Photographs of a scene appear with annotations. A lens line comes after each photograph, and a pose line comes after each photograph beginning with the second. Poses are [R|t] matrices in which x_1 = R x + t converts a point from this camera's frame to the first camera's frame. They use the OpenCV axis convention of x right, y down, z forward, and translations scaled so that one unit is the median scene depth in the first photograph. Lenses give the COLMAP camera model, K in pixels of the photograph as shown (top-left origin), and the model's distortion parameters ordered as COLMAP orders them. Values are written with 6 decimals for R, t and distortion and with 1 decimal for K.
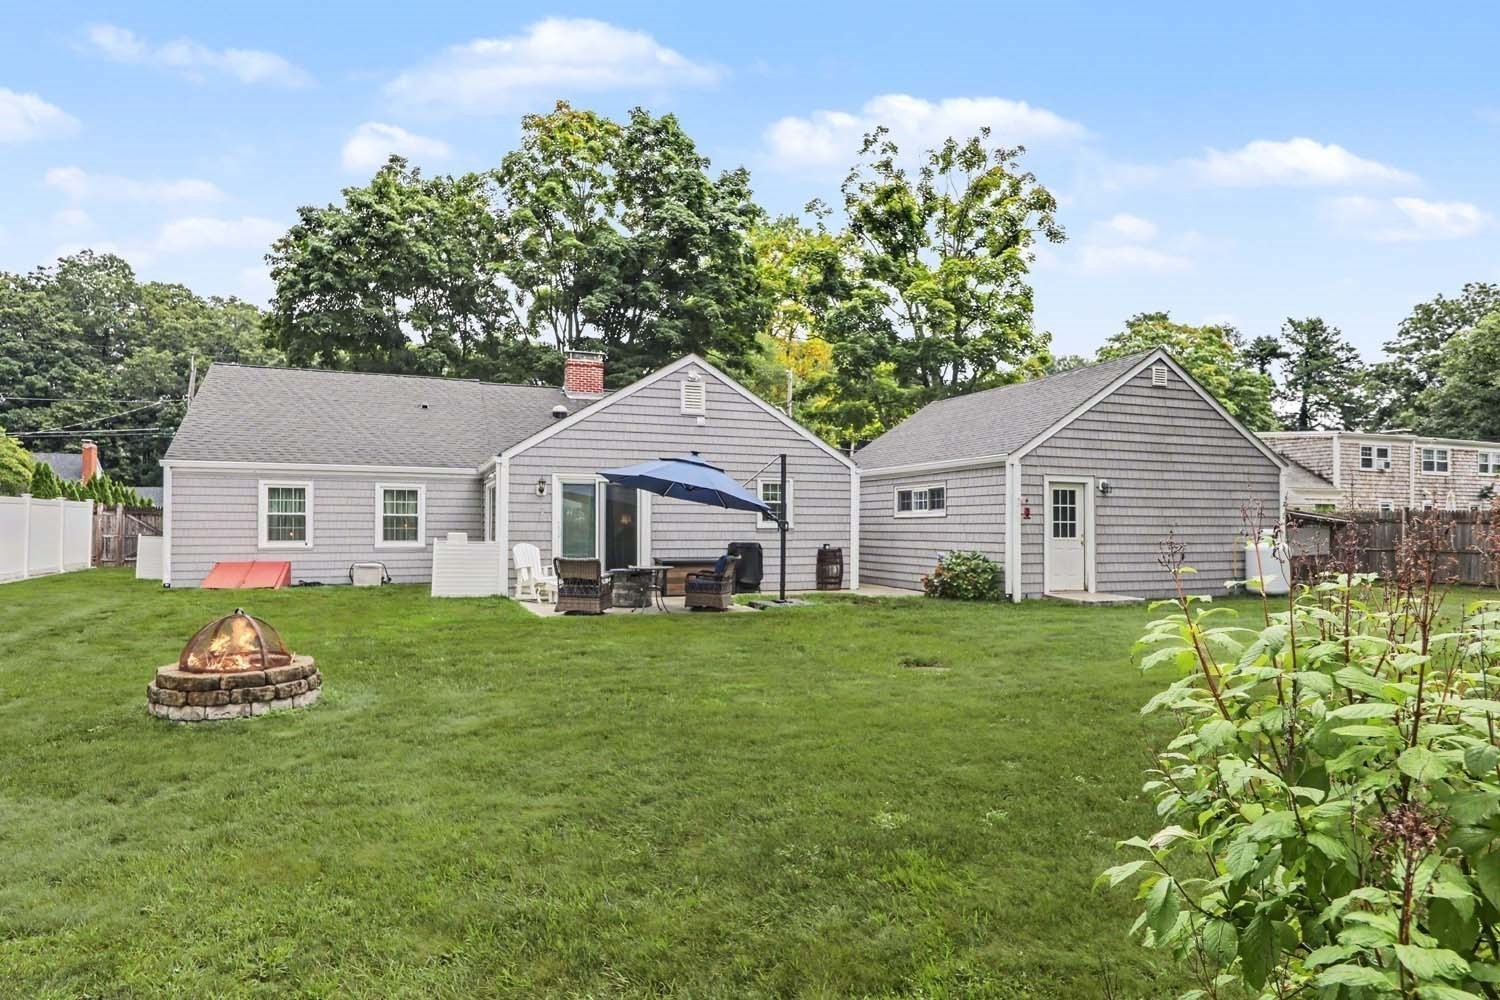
lens RADIAL K [[865.9, 0, 750.6], [0, 865.9, 507.1], [0, 0, 1]] dist [0.000563, 0.000099]
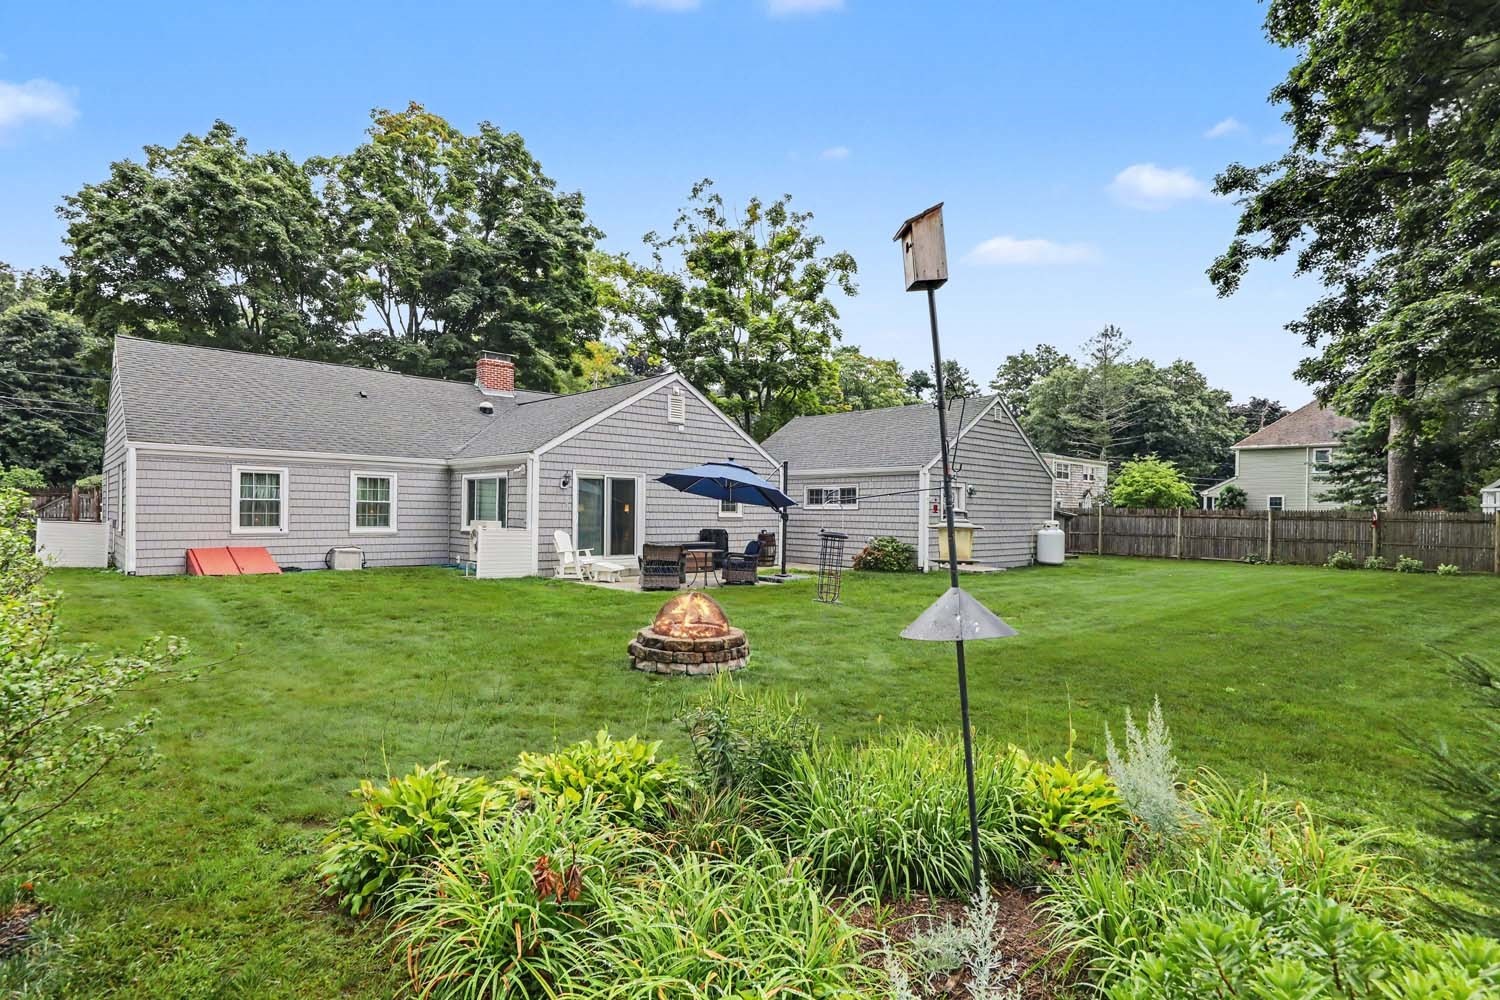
lens RADIAL K [[769.7, 0, 750.0], [0, 769.7, 500.0], [0, 0, 1]] dist [-0.000219, -0.000525]
pose [[0.929377, 0.014824, 0.368835, -0.335890], [-0.019037, 0.999788, 0.007785, -0.009093], [-0.368642, -0.014257, 0.929462, -0.034444]]
